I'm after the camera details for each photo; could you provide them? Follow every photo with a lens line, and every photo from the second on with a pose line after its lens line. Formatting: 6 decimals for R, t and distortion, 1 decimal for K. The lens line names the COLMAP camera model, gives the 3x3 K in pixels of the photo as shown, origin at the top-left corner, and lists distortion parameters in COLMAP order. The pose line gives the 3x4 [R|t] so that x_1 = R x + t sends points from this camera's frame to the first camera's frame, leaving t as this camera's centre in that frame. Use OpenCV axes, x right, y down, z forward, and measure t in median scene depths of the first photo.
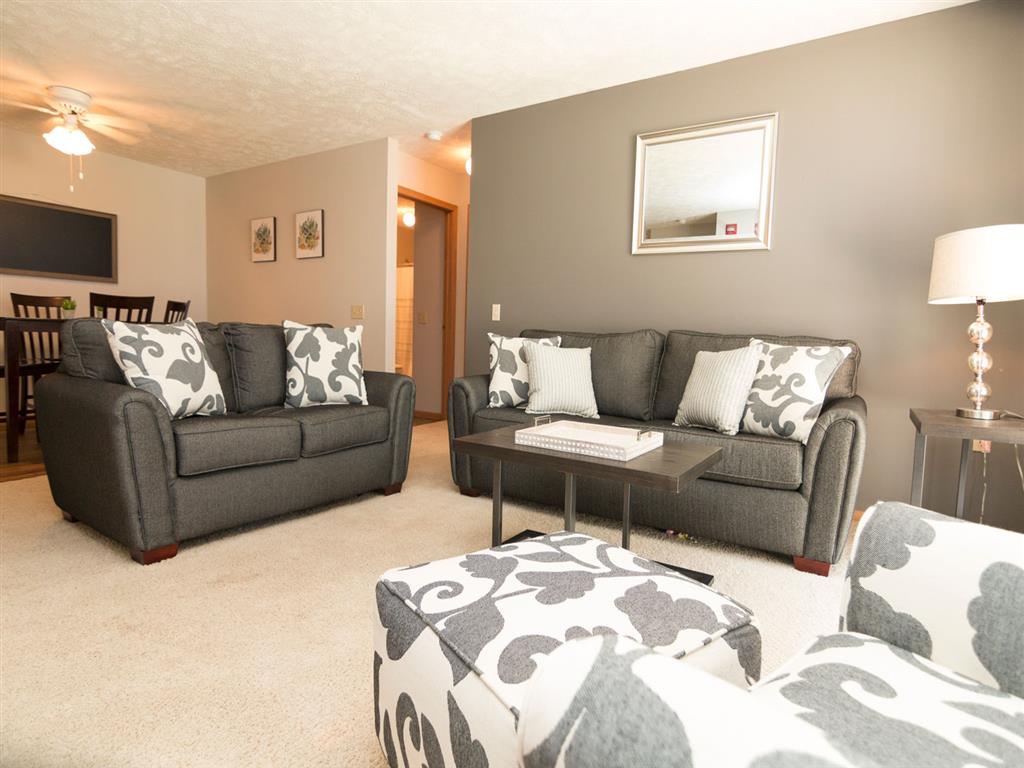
lens RADIAL K [[538.6, 0, 516.3], [0, 538.6, 365.9], [0, 0, 1]] dist [0.000148, 0.000201]
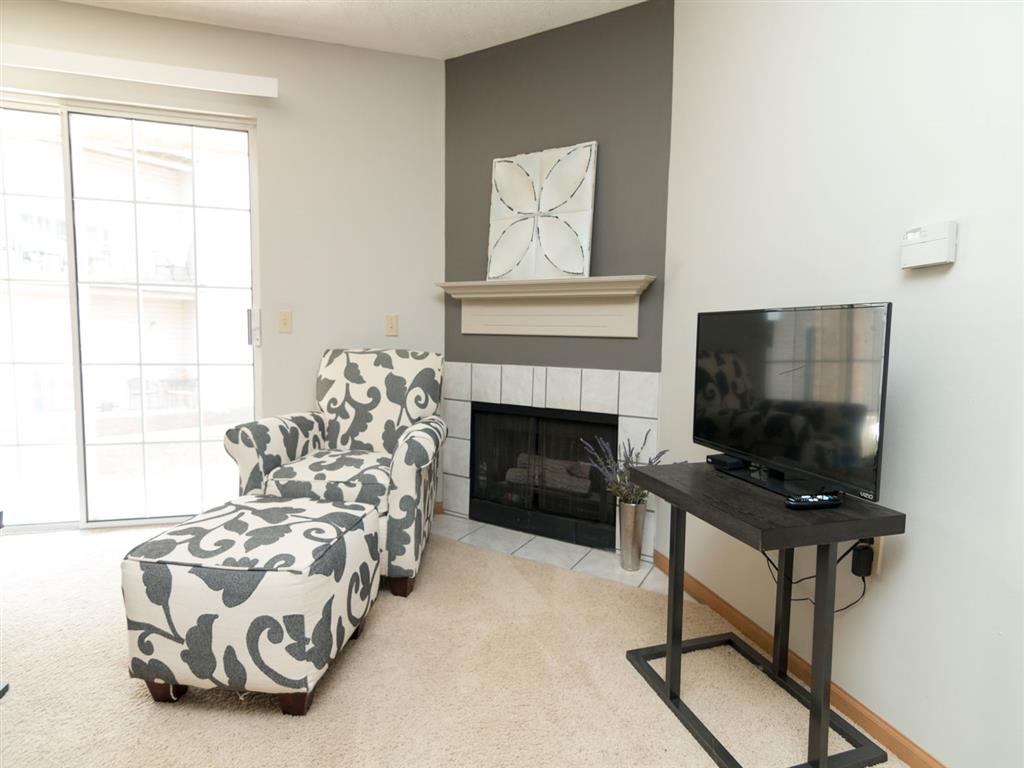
lens RADIAL K [[511.1, 0, 512.0], [0, 511.1, 384.0], [0, 0, 1]] dist [-0.000819, -0.000283]
pose [[-0.752489, -0.099539, 0.651039, -0.489188], [-0.005576, 0.989440, 0.144833, -0.077218], [-0.658581, 0.105355, -0.745098, 0.551873]]
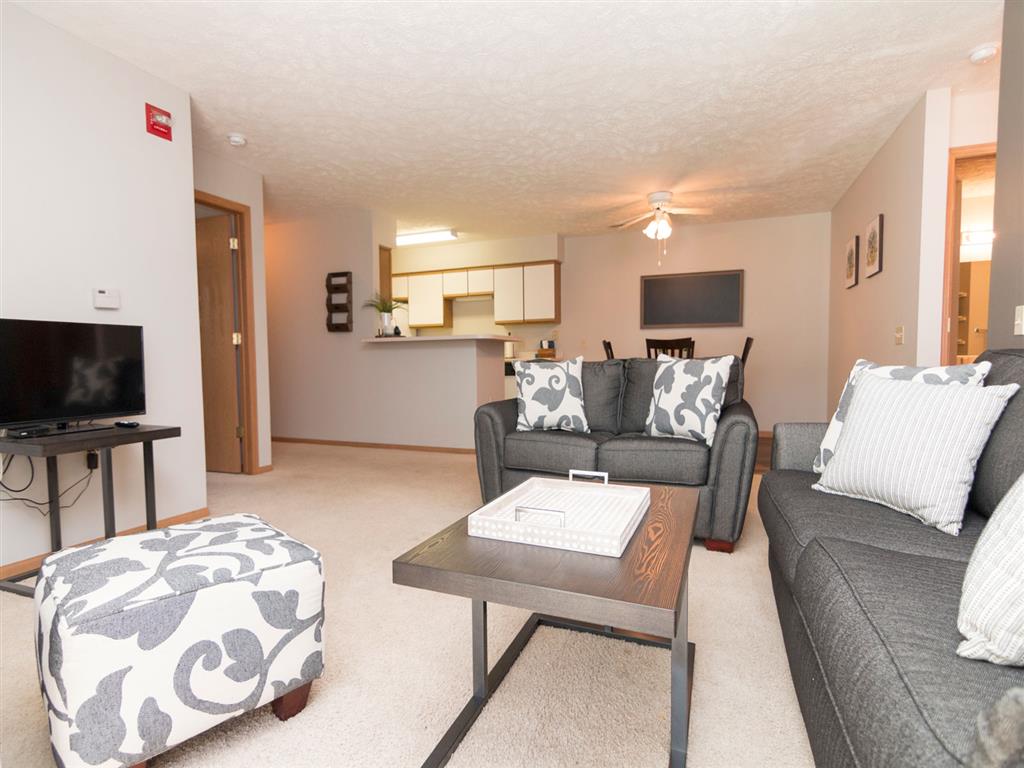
lens RADIAL K [[511.1, 0, 512.0], [0, 511.1, 384.0], [0, 0, 1]] dist [-0.000819, -0.000283]
pose [[0.199583, 0.014700, -0.979771, 0.519765], [-0.043349, 0.999041, 0.006159, -0.019733], [0.978922, 0.041243, 0.200029, 0.528459]]
